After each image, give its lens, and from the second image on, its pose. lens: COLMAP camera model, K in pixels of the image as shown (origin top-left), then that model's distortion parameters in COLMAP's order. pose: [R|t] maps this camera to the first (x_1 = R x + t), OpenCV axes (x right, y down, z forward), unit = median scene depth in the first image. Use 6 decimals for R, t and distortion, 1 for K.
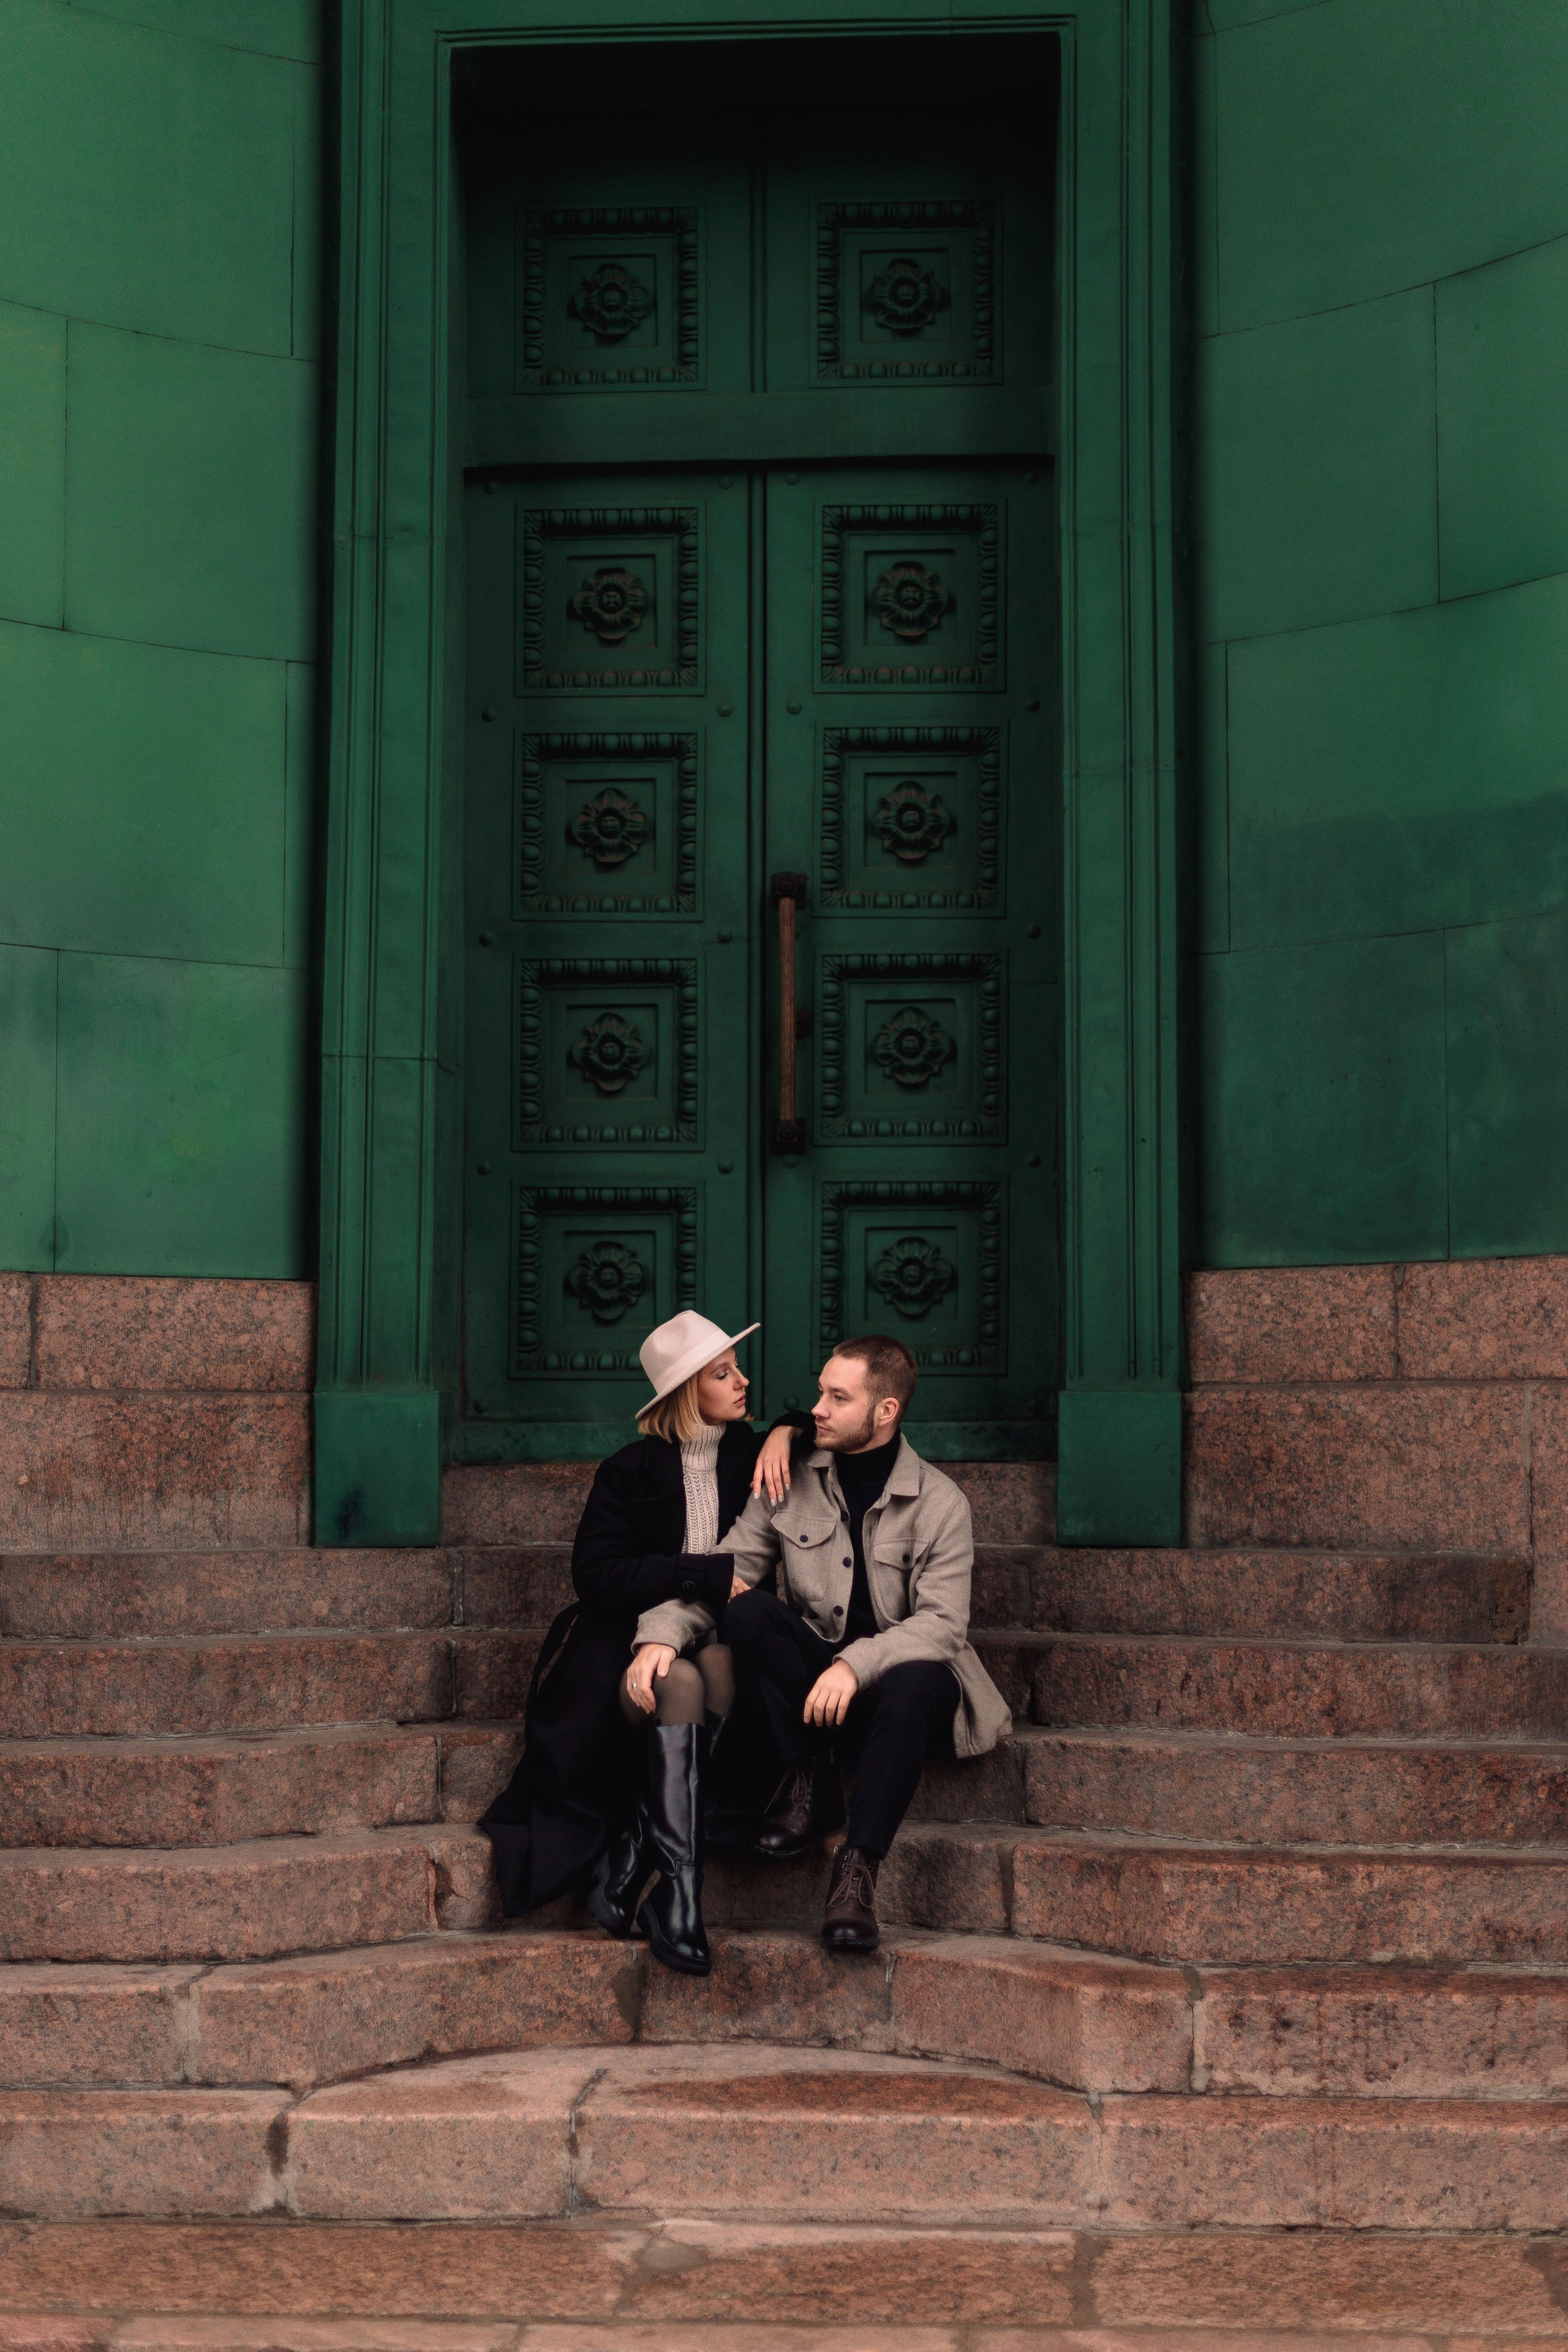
lens RADIAL K [[3455.4, 0, 778.1], [0, 3455.4, 1186.0], [0, 0, 1]] dist [-0.029430, 0.119750]
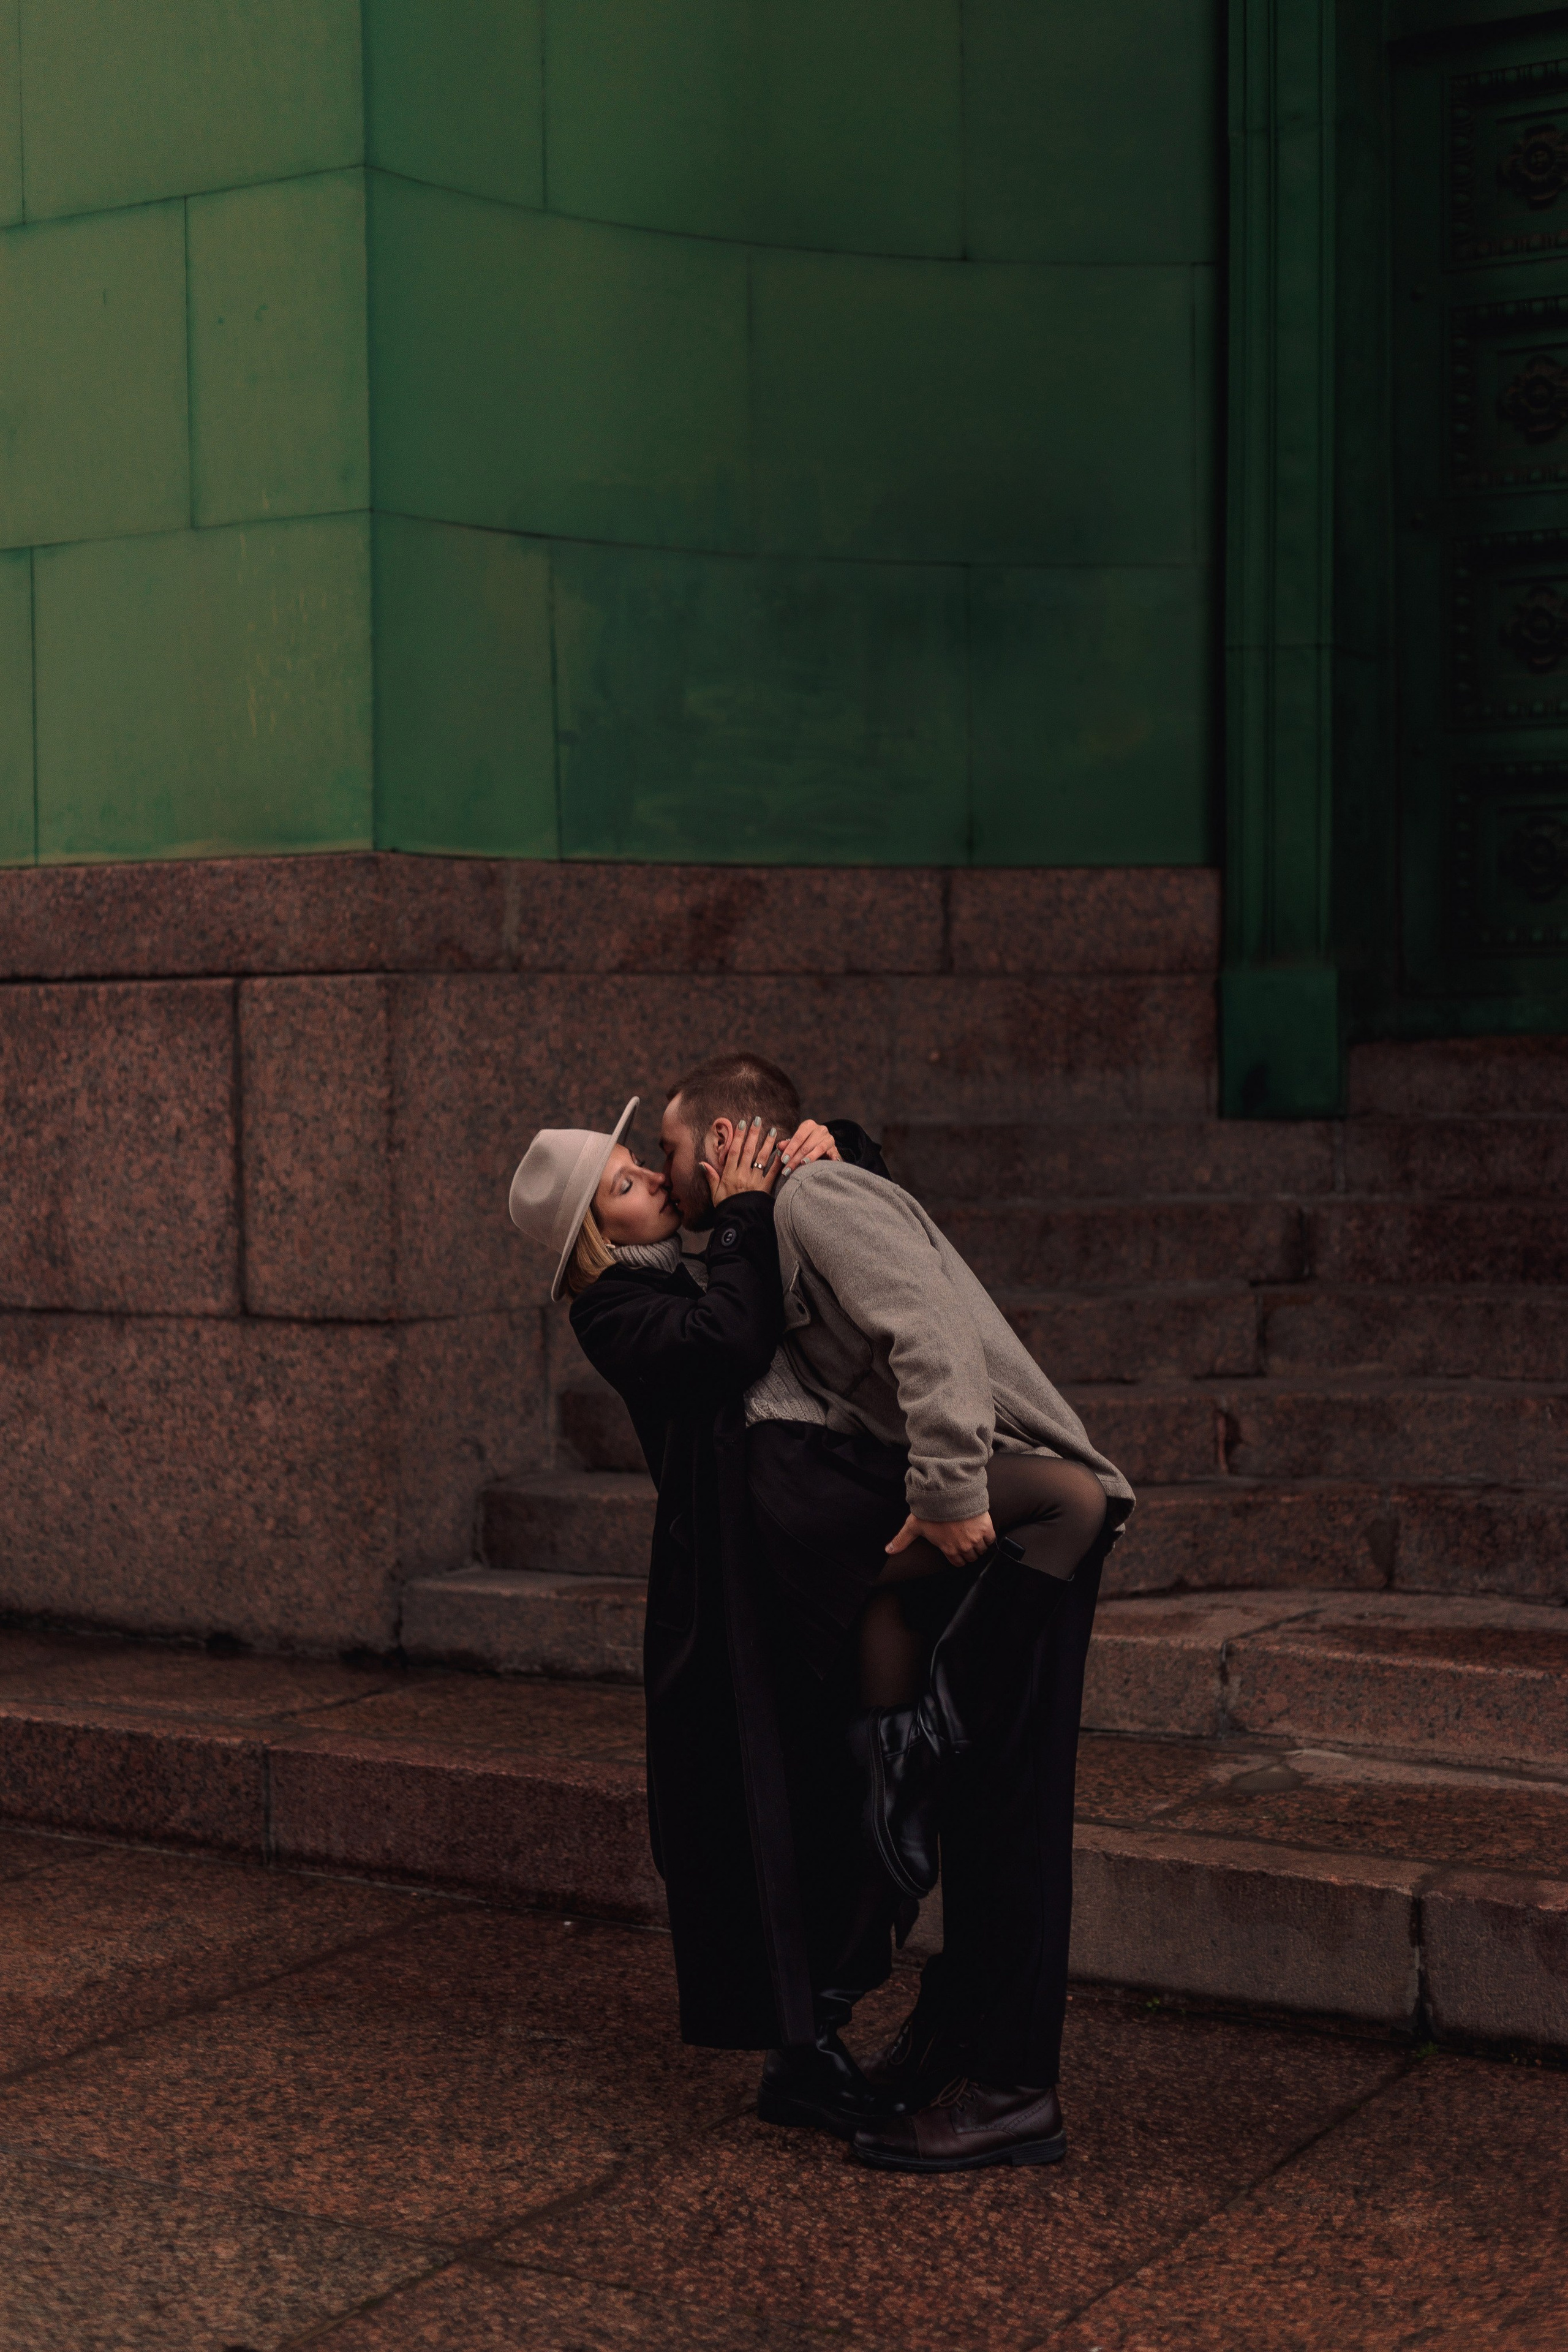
lens RADIAL K [[3355.4, 0, 796.4], [0, 3355.4, 1177.2], [0, 0, 1]] dist [-0.018090, 0.087584]
pose [[0.886303, 0.010609, -0.462985, 0.236065], [0.043461, 0.993420, 0.105964, 0.008238], [0.461063, -0.114038, 0.880009, 0.035948]]
